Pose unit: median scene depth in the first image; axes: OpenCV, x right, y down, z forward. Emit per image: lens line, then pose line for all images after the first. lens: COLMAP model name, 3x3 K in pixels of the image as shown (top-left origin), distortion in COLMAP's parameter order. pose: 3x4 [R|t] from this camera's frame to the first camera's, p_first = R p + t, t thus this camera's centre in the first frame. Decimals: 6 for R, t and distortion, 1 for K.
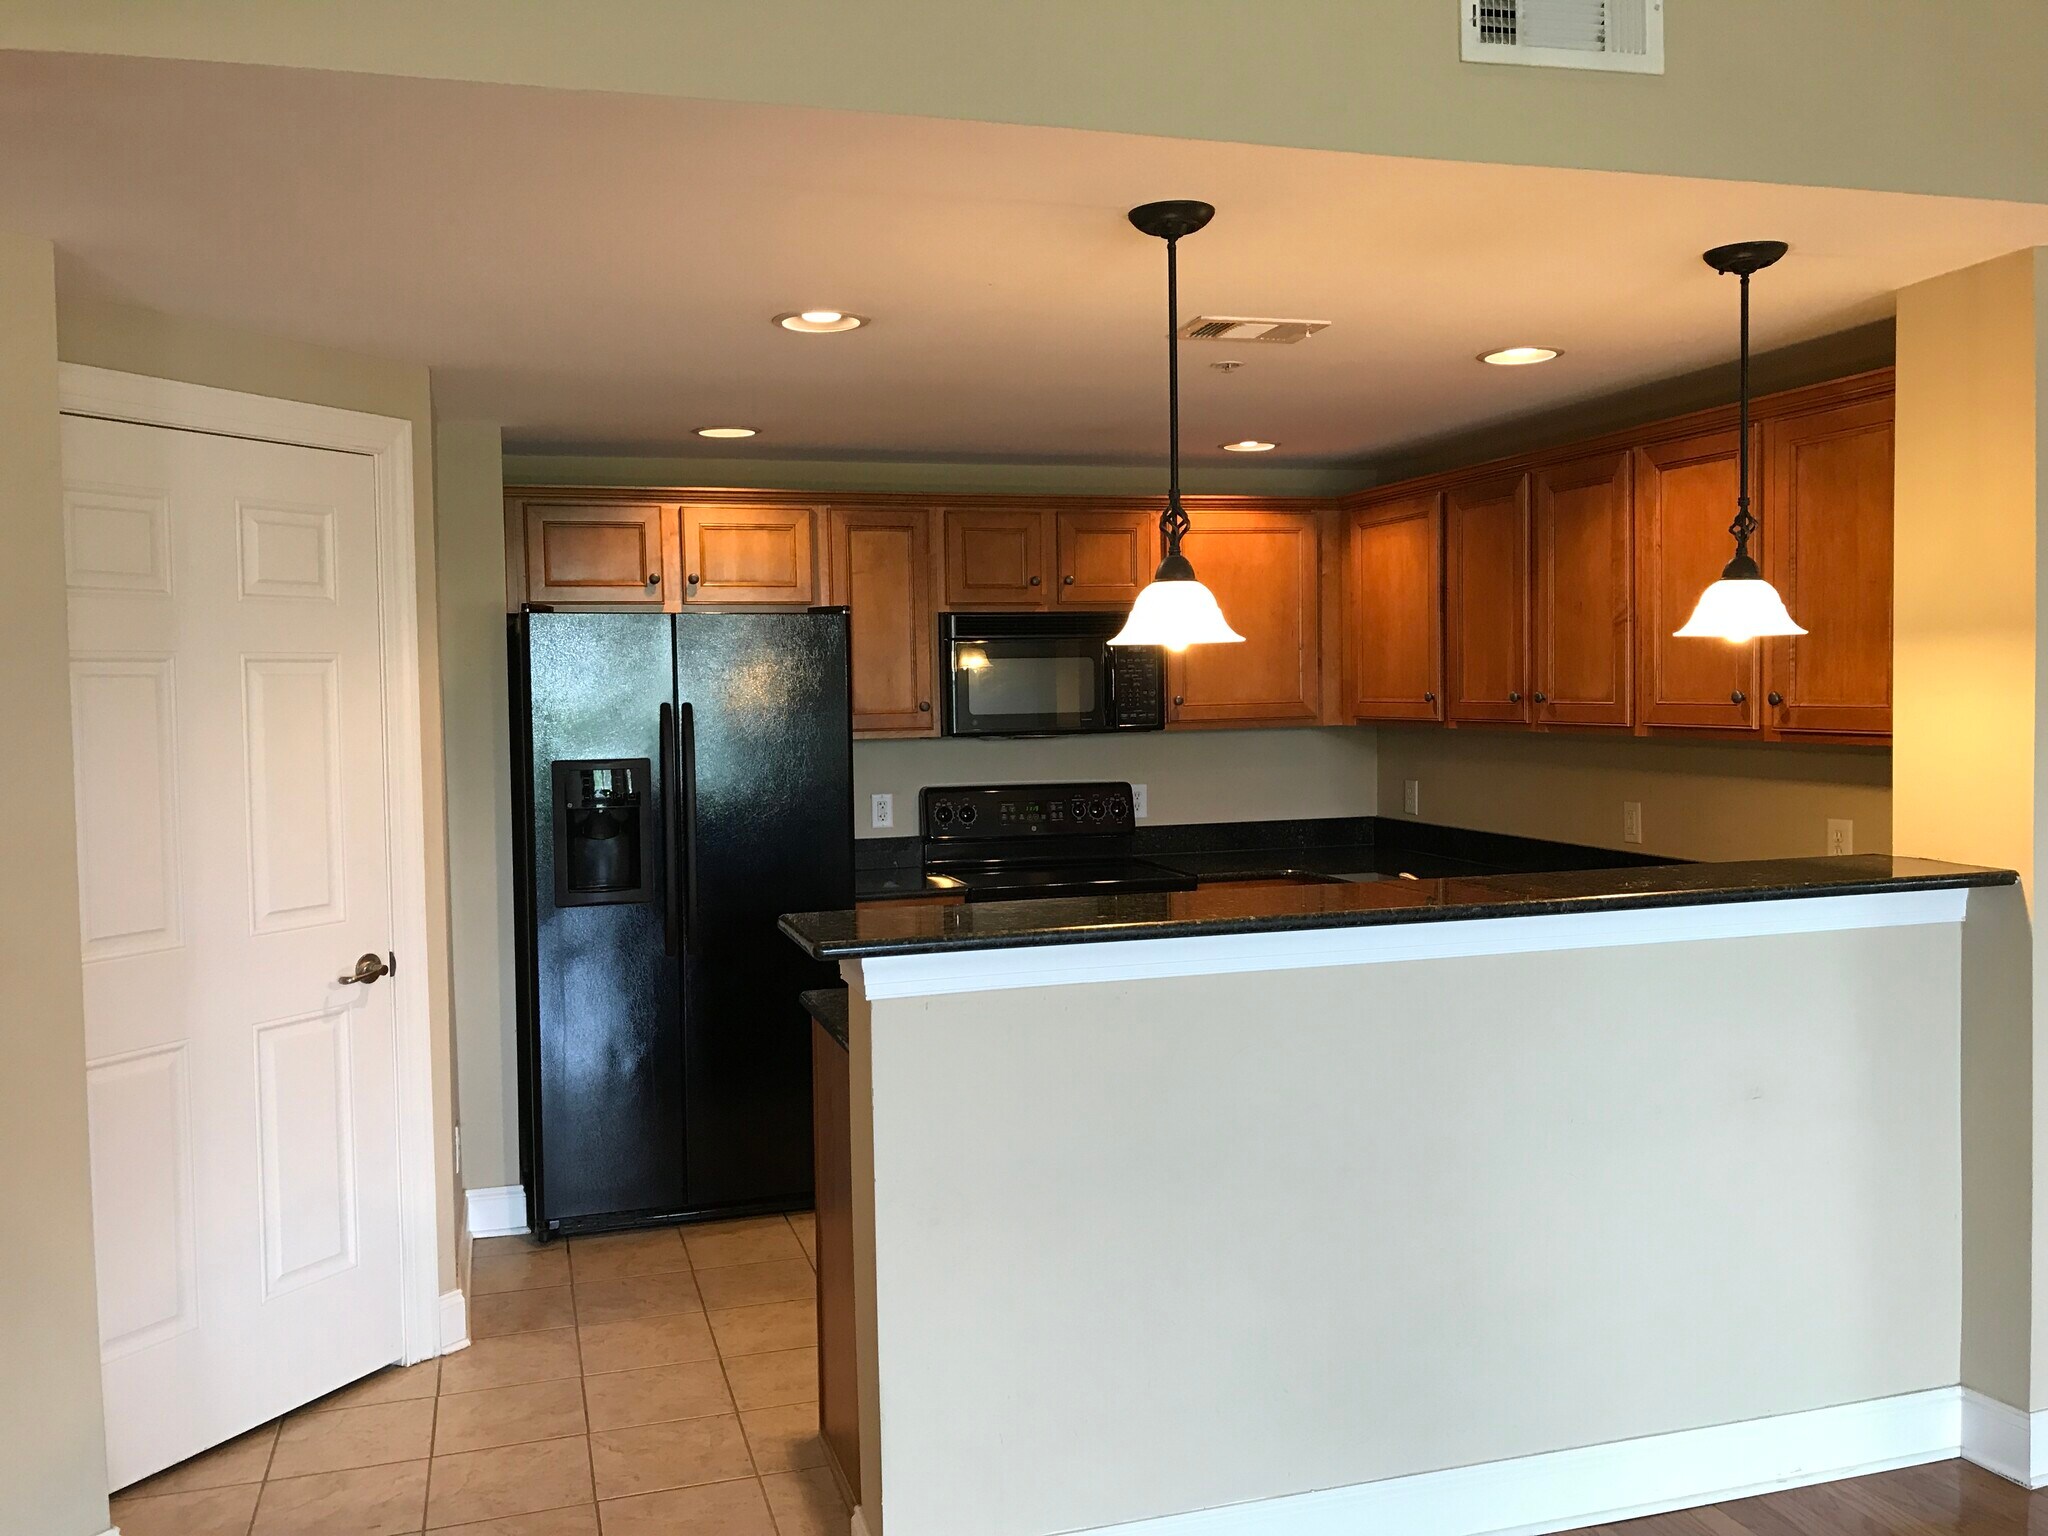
lens RADIAL K [[1702.2, 0, 1023.0], [0, 1702.2, 764.7], [0, 0, 1]] dist [0.059611, -0.022753]
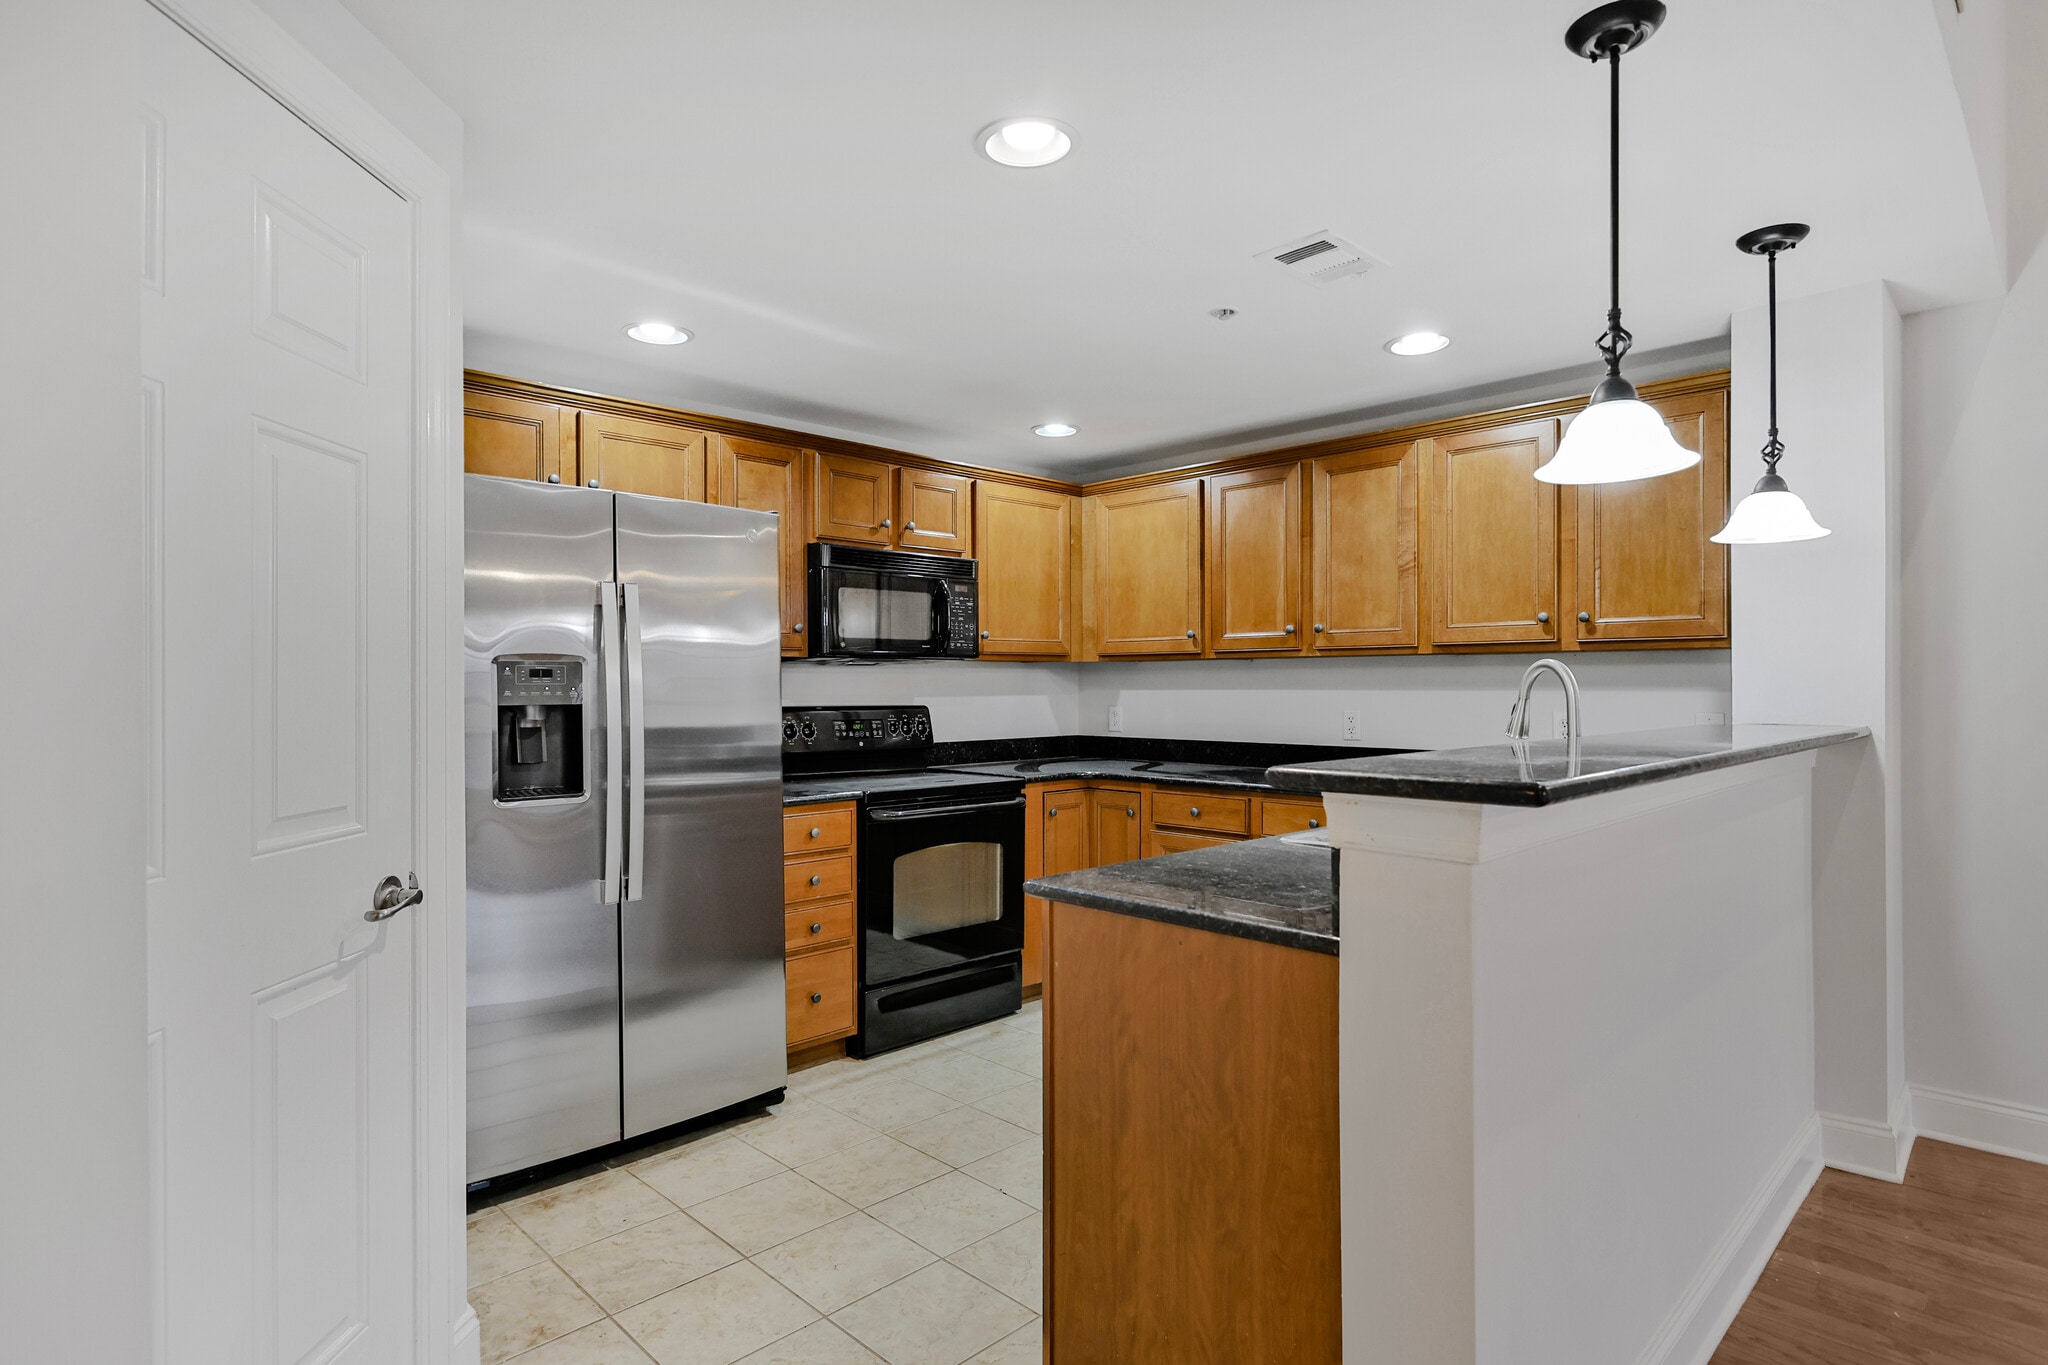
lens RADIAL K [[1069.4, 0, 1029.4], [0, 1069.4, 696.3], [0, 0, 1]] dist [0.003175, 0.000482]
pose [[0.884042, 0.009274, 0.467315, -0.259540], [0.010511, 0.999156, -0.039713, 0.039972], [-0.467289, 0.040020, 0.883199, 0.346242]]
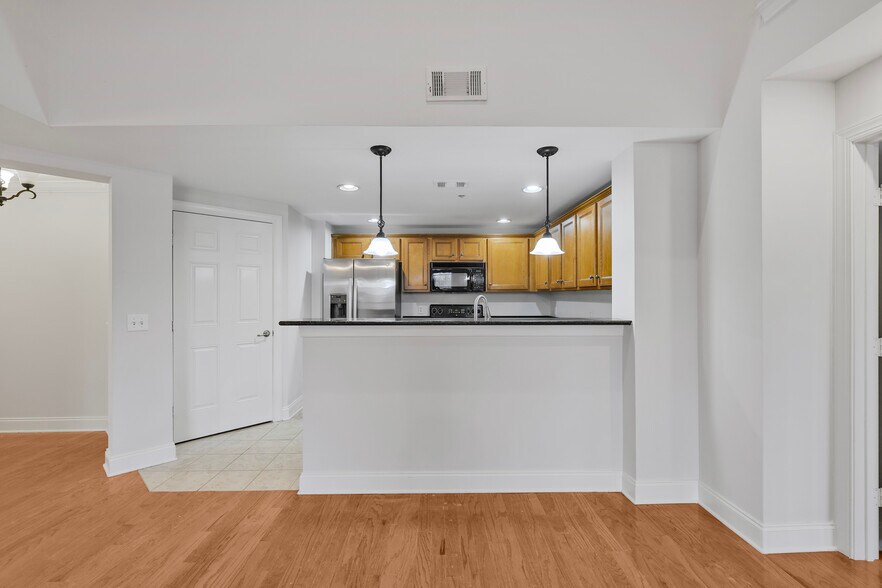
lens RADIAL K [[390.3, 0, 440.3], [0, 390.3, 294.5], [0, 0, 1]] dist [-0.000570, 0.000405]
pose [[0.959857, 0.014458, -0.280116, 0.263401], [-0.028125, 0.998599, -0.044830, 0.034522], [0.279076, 0.050909, 0.958919, 0.086827]]
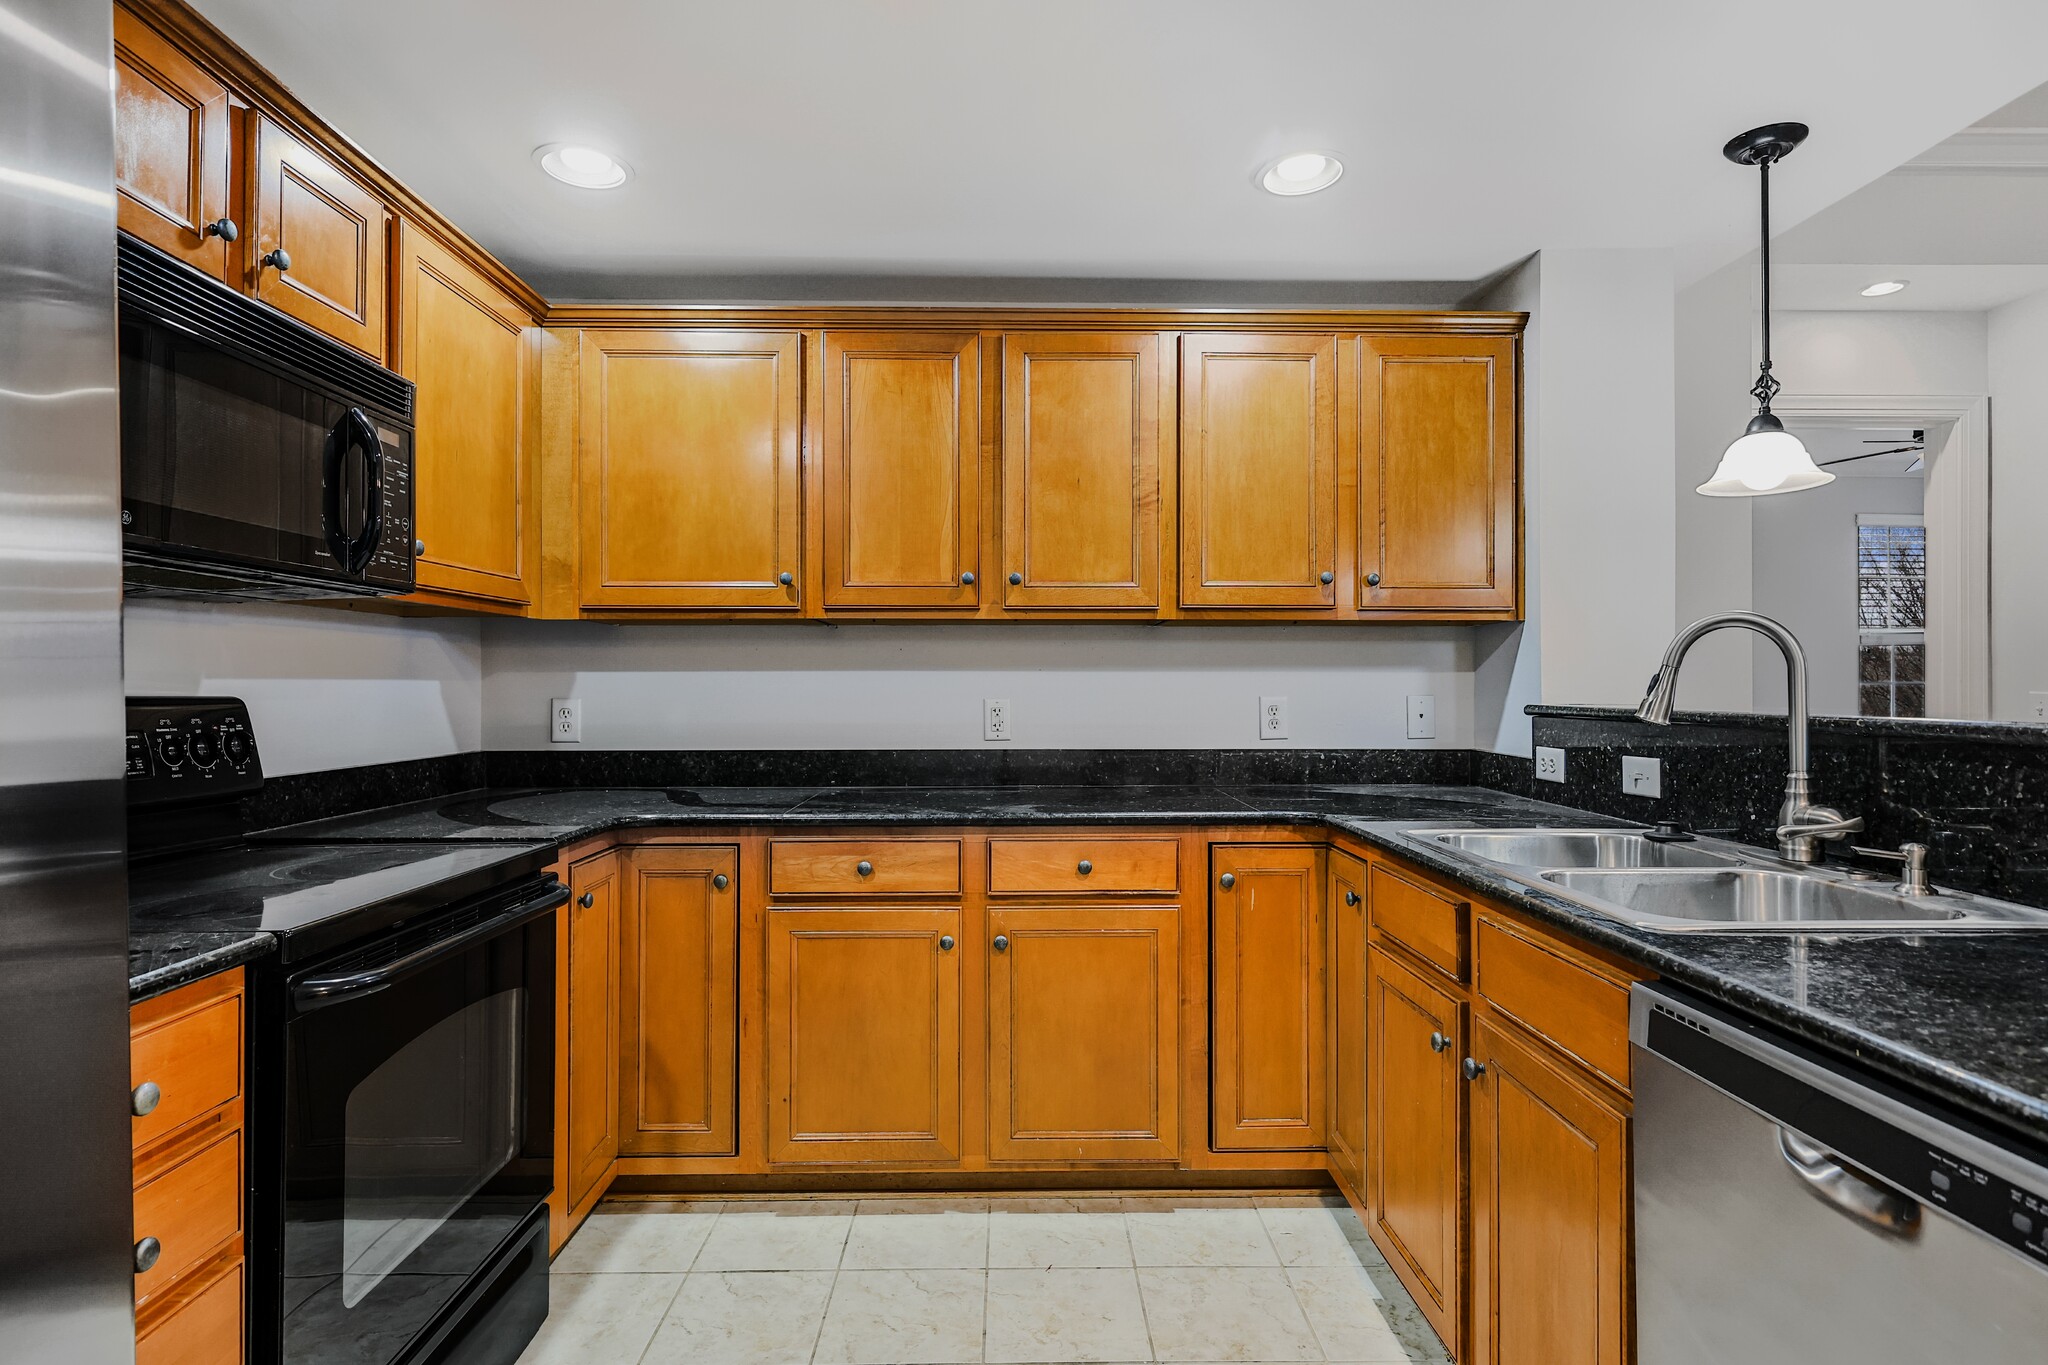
lens RADIAL K [[1069.4, 0, 1037.2], [0, 1069.4, 685.6], [0, 0, 1]] dist [0.003175, 0.000482]
pose [[0.274961, 0.017585, 0.961295, -0.219674], [0.041932, 0.998662, -0.030263, 0.031914], [-0.960541, 0.048630, 0.273856, 0.771008]]
